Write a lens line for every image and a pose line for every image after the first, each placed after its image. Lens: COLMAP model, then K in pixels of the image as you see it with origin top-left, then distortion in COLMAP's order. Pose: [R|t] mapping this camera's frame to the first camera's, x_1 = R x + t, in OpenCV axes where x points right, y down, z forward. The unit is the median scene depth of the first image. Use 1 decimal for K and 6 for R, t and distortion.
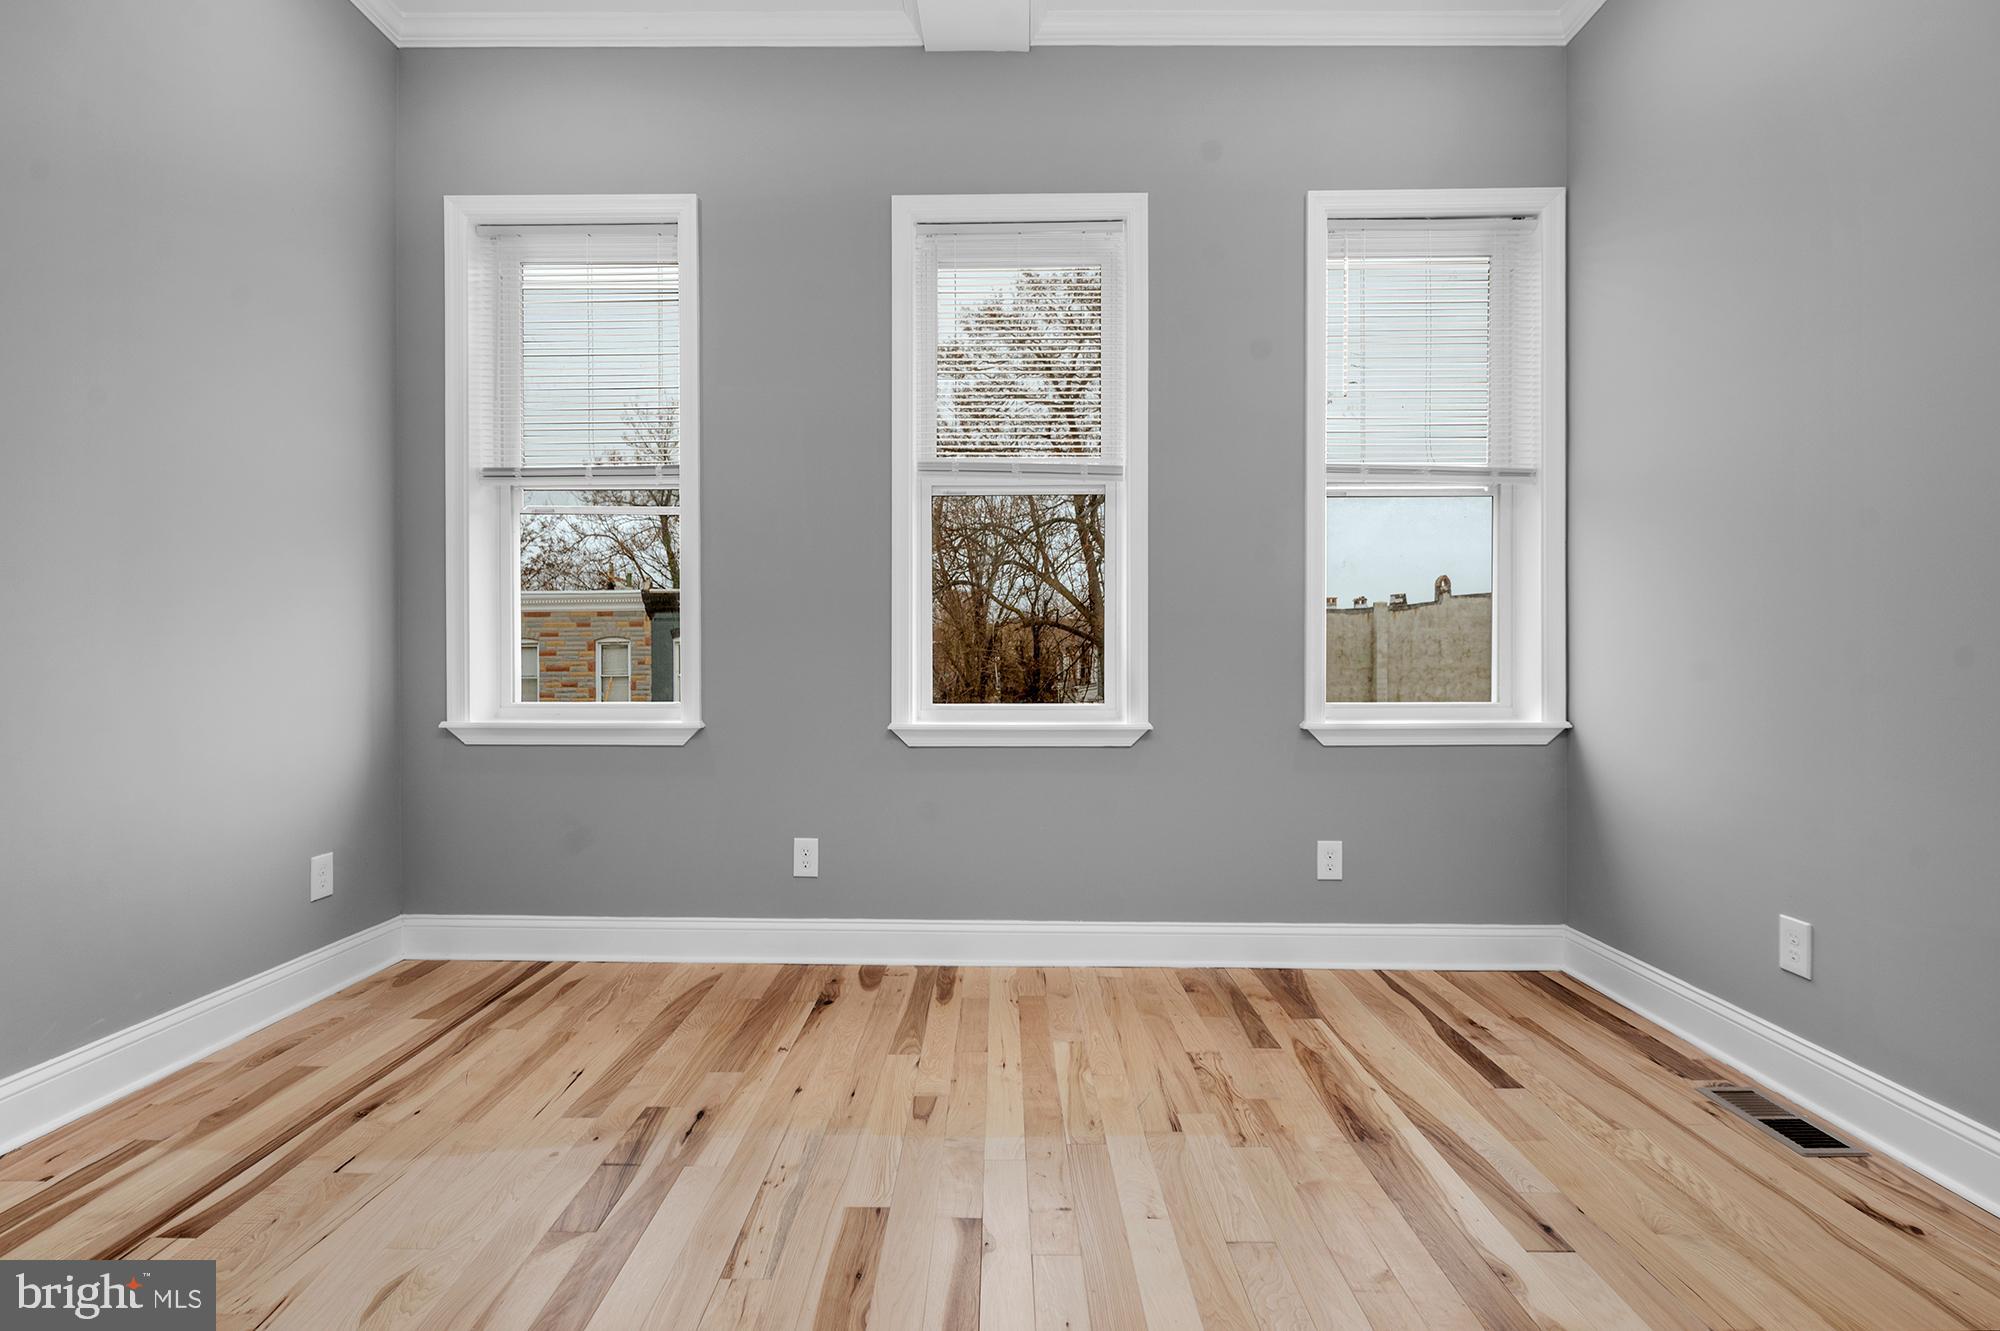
lens RADIAL K [[927.3, 0, 981.4], [0, 927.3, 661.6], [0, 0, 1]] dist [-0.002660, 0.000425]
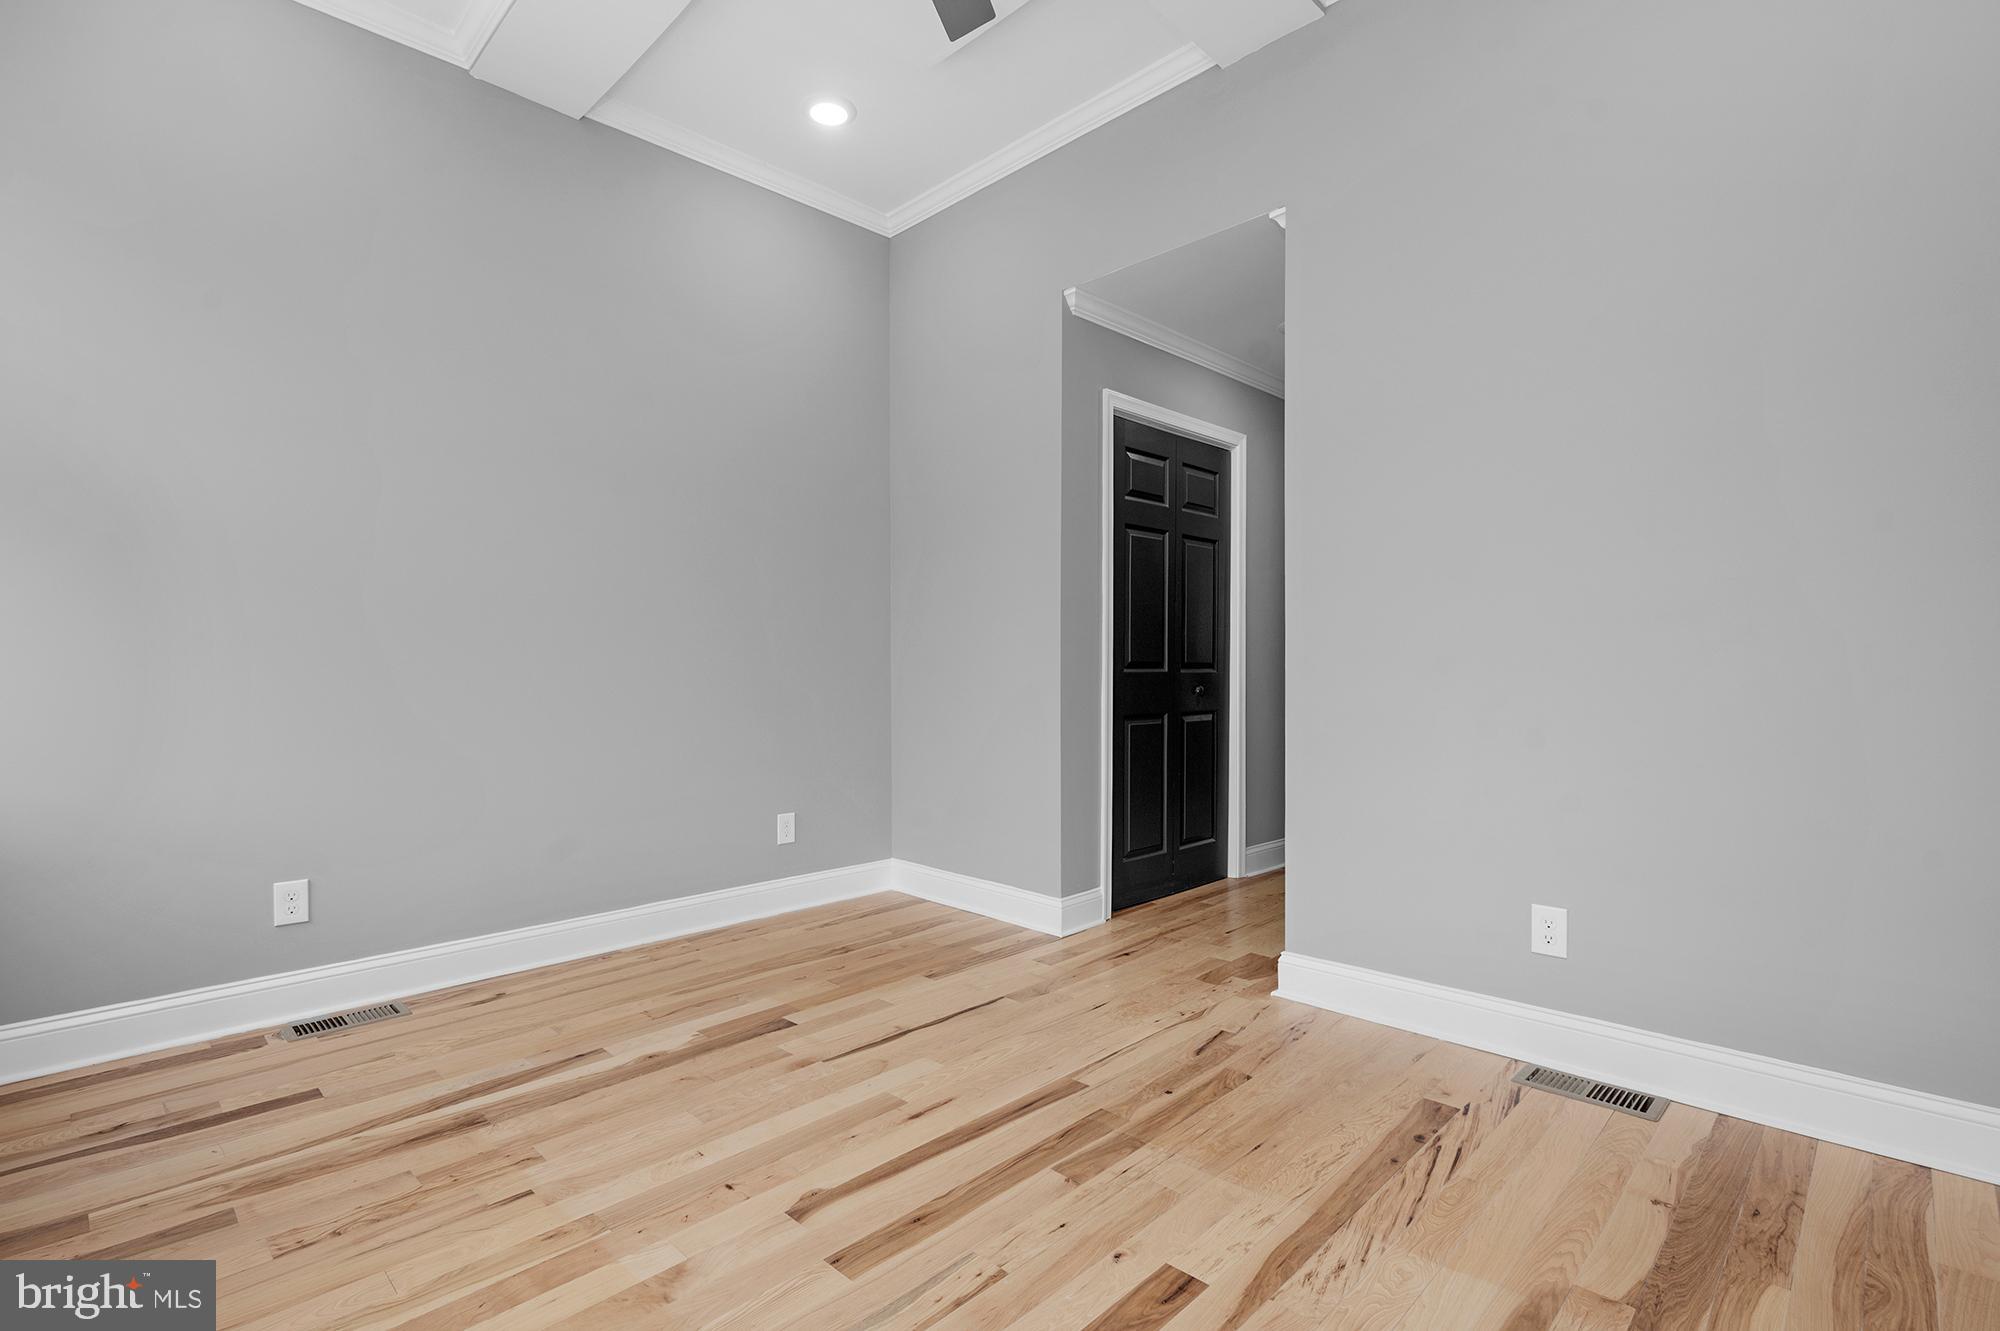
lens RADIAL K [[927.3, 0, 992.3], [0, 927.3, 674.3], [0, 0, 1]] dist [-0.002660, 0.000425]
pose [[-0.728350, 0.000556, 0.685205, -0.510293], [0.005729, 0.999970, 0.005279, -0.006509], [-0.685181, 0.007770, -0.728331, 0.917020]]
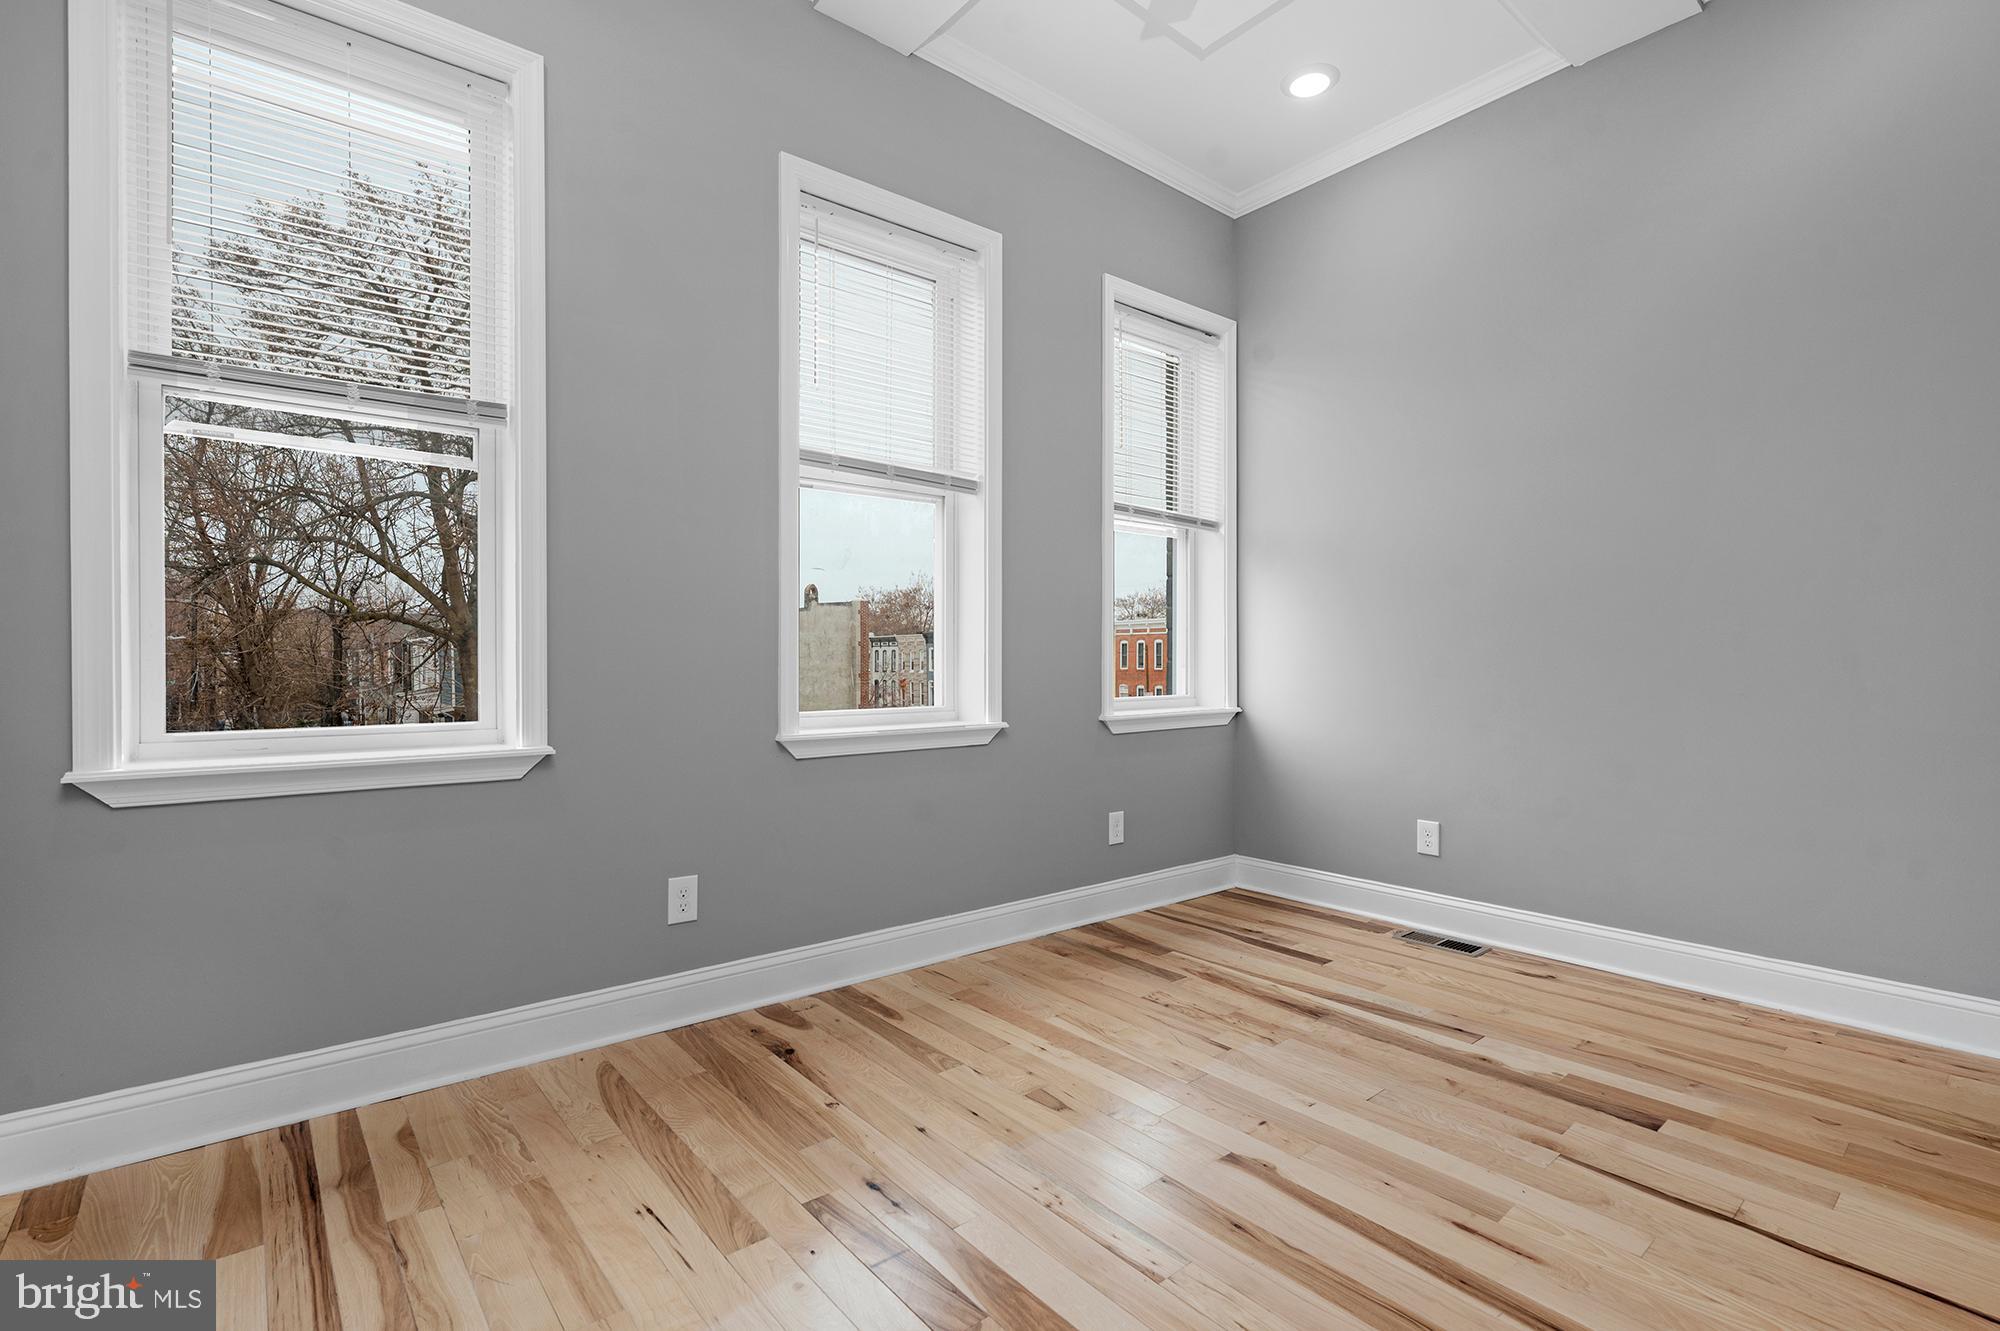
lens RADIAL K [[927.3, 0, 1003.3], [0, 927.3, 665.0], [0, 0, 1]] dist [-0.002660, 0.000425]
pose [[0.755214, -0.003704, 0.655468, -0.553135], [0.001963, 0.999992, 0.003389, -0.004146], [-0.655476, -0.001273, 0.755215, 0.183710]]
